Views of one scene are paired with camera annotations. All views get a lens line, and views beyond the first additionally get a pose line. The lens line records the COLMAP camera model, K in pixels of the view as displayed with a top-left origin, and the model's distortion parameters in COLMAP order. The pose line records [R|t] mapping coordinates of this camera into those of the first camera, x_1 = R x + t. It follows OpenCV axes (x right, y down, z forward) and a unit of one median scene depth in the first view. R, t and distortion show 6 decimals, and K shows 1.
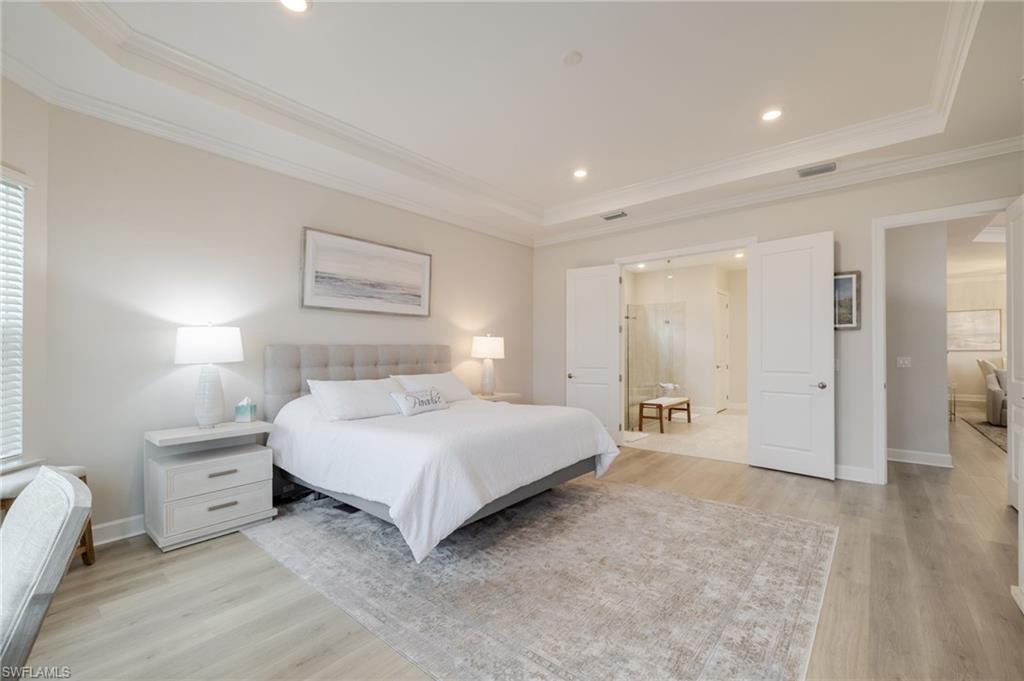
lens RADIAL K [[429.2, 0, 512.0], [0, 429.2, 340.5], [0, 0, 1]] dist [0.000009, -0.000207]
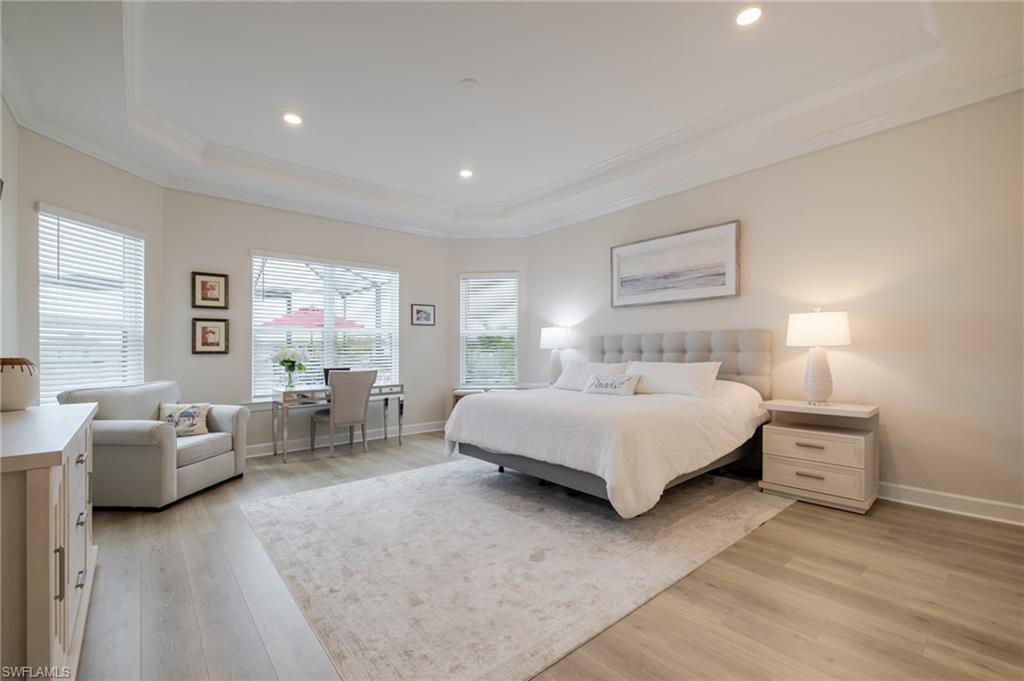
lens RADIAL K [[429.2, 0, 512.0], [0, 429.2, 340.5], [0, 0, 1]] dist [0.000009, -0.000207]
pose [[-0.156622, 0.018838, -0.987479, 0.785900], [0.064470, 0.997881, 0.008811, -0.005362], [0.985552, -0.062283, -0.157504, 0.783055]]
